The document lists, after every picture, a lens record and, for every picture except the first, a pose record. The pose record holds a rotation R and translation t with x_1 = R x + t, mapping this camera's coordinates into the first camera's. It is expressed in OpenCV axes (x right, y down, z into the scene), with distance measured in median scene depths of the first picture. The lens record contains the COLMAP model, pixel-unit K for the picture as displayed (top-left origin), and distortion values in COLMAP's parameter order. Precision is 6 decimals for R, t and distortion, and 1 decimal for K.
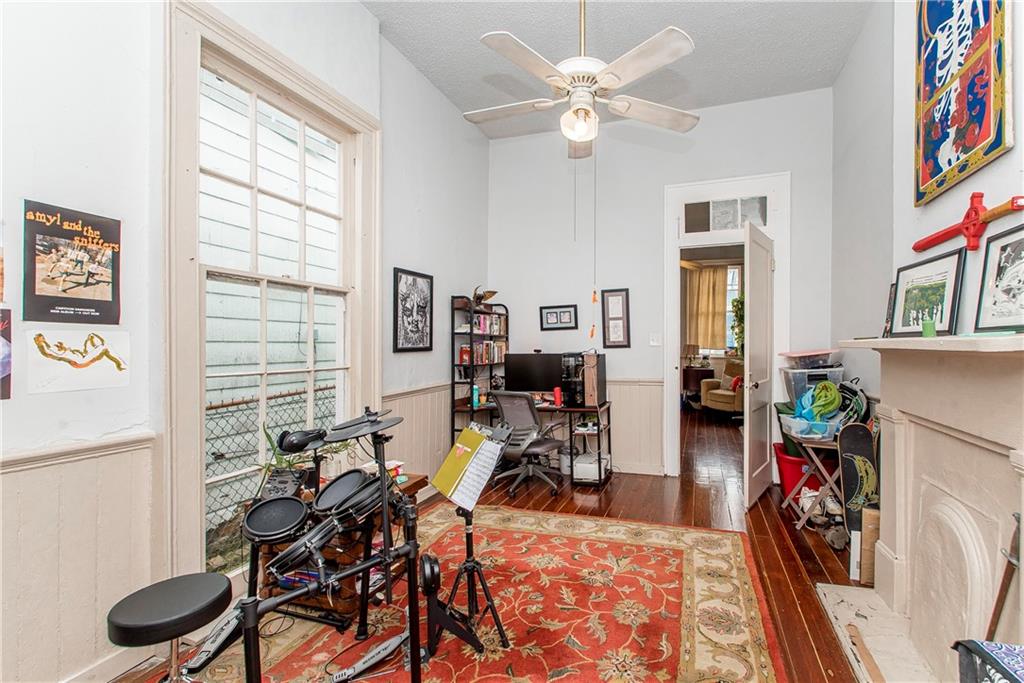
lens RADIAL K [[533.9, 0, 507.8], [0, 533.9, 347.7], [0, 0, 1]] dist [-0.000958, -0.000040]
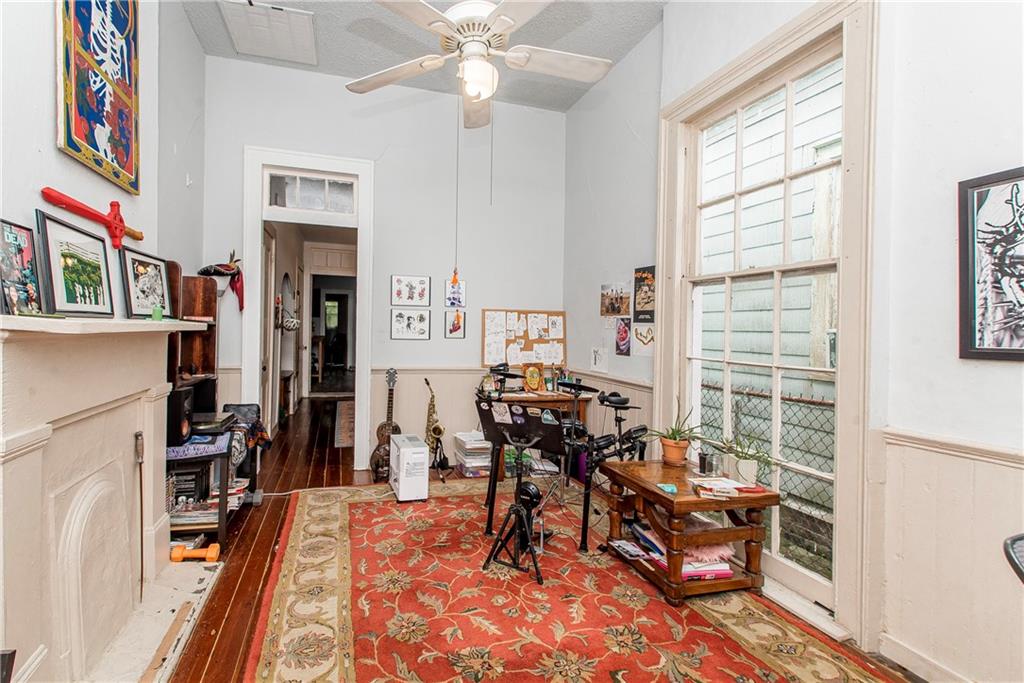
lens RADIAL K [[533.9, 0, 508.6], [0, 533.9, 331.7], [0, 0, 1]] dist [-0.000958, -0.000040]
pose [[-0.796589, -0.010166, -0.604435, 0.724759], [-0.021191, 0.999714, 0.011113, -0.020865], [0.604149, 0.021661, -0.796577, 2.030738]]
